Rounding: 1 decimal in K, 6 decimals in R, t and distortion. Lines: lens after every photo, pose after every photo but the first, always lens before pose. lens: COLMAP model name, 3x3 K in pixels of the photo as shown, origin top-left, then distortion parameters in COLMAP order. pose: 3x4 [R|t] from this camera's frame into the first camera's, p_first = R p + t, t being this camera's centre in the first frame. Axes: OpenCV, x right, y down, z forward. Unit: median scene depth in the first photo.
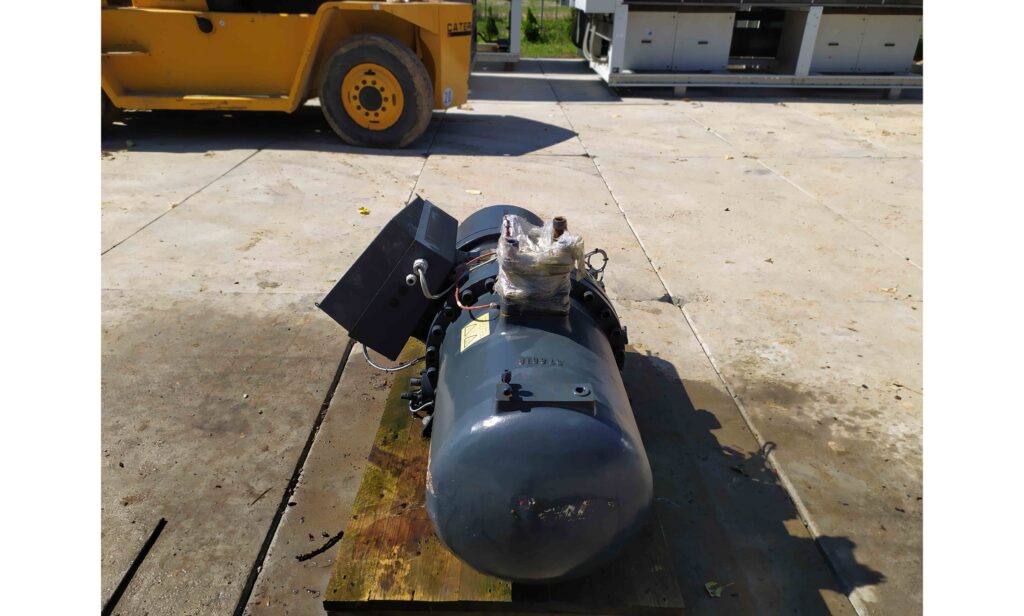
lens RADIAL K [[604.8, 0, 512.0], [0, 604.8, 308.0], [0, 0, 1]] dist [0.042846, -0.043782]
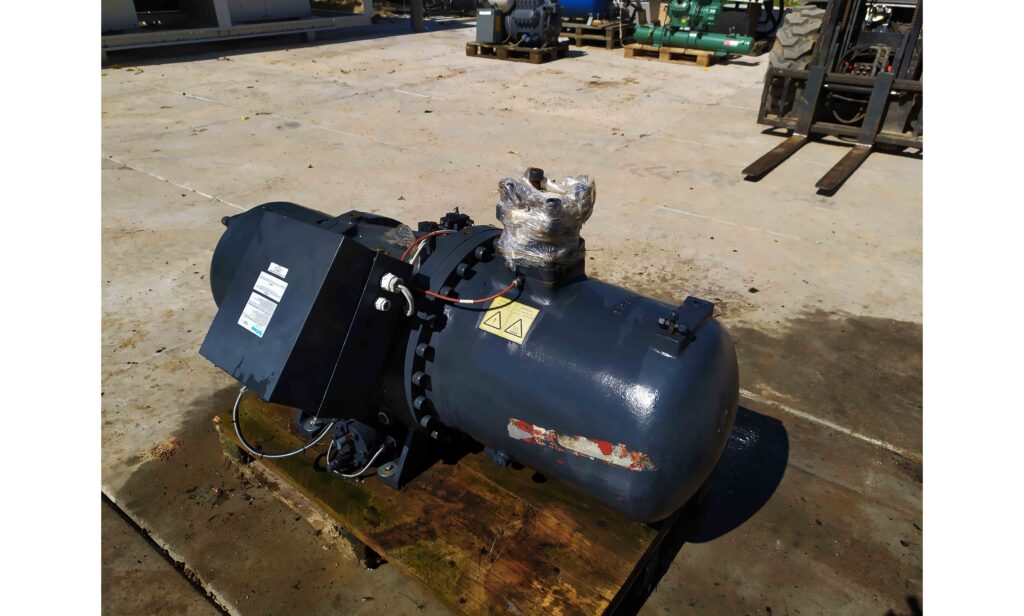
lens RADIAL K [[604.8, 0, 512.0], [0, 604.8, 308.0], [0, 0, 1]] dist [0.042846, -0.043782]
pose [[0.609067, -0.405292, 0.681744, -0.402222], [0.360387, 0.907135, 0.217318, -0.101782], [-0.706511, 0.113330, 0.698569, 0.234735]]
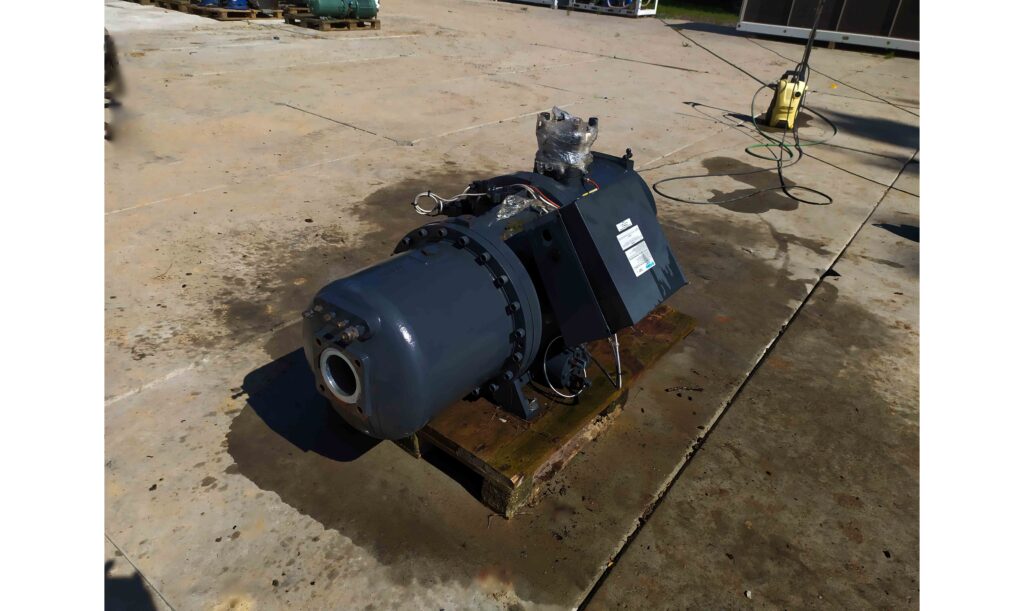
lens RADIAL K [[597.0, 0, 484.7], [0, 597.0, 320.2], [0, 0, 1]] dist [0.063738, -0.097170]
pose [[-0.760637, -0.399055, 0.512041, -0.416643], [0.219926, 0.583711, 0.781610, -0.578412], [-0.610789, 0.707133, -0.356230, 1.144658]]
